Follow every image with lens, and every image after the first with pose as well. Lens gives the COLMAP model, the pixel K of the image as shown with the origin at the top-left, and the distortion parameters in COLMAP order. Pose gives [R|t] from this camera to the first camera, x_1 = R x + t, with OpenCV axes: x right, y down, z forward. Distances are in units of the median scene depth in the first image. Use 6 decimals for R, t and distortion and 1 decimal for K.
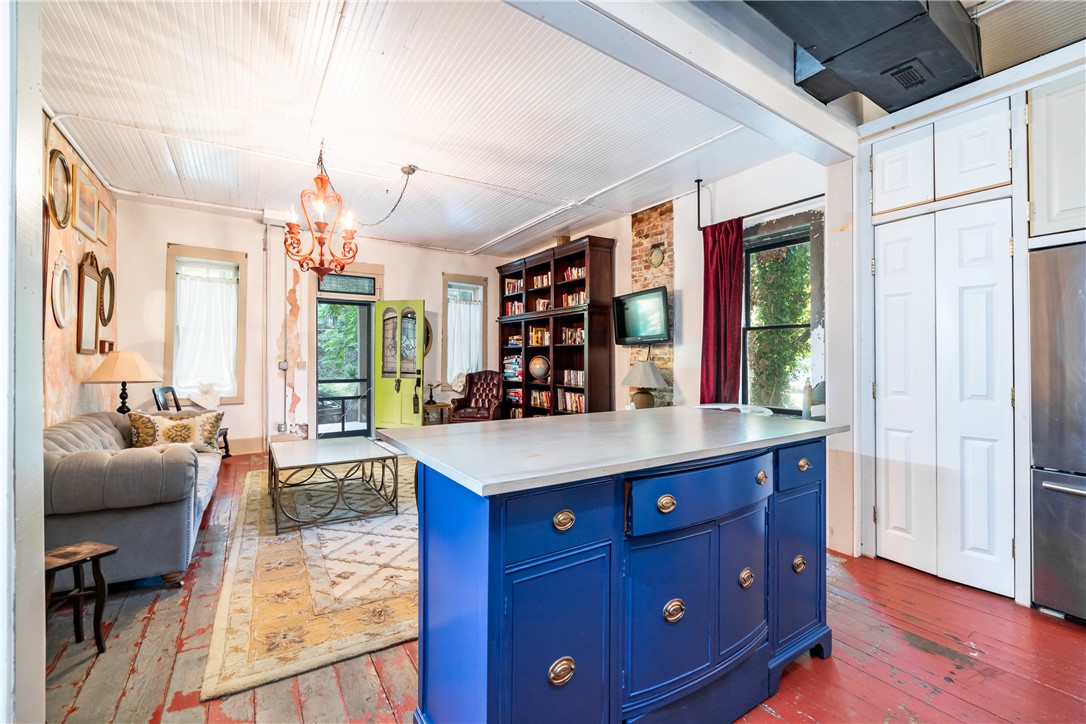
lens RADIAL K [[469.7, 0, 539.7], [0, 469.7, 356.3], [0, 0, 1]] dist [-0.007528, 0.000955]
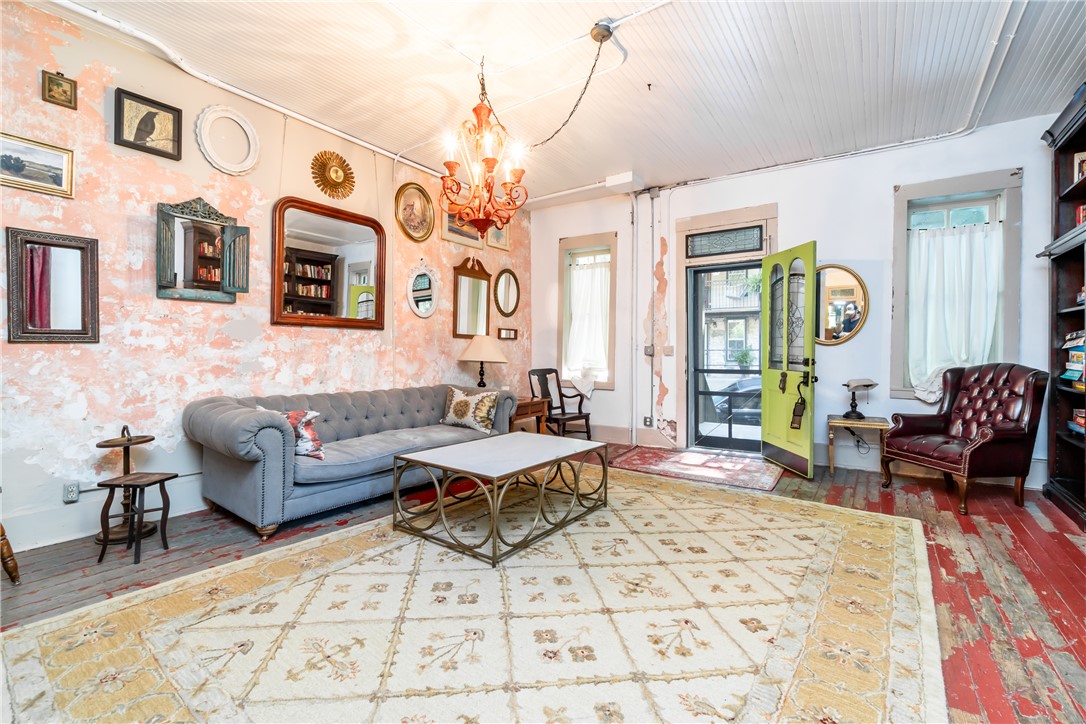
lens RADIAL K [[469.7, 0, 539.7], [0, 469.7, 356.3], [0, 0, 1]] dist [-0.007528, 0.000955]
pose [[0.363946, 0.008466, -0.931382, 0.203485], [0.001671, 0.999951, 0.009742, 0.022282], [0.931419, -0.005102, 0.363914, 0.510583]]
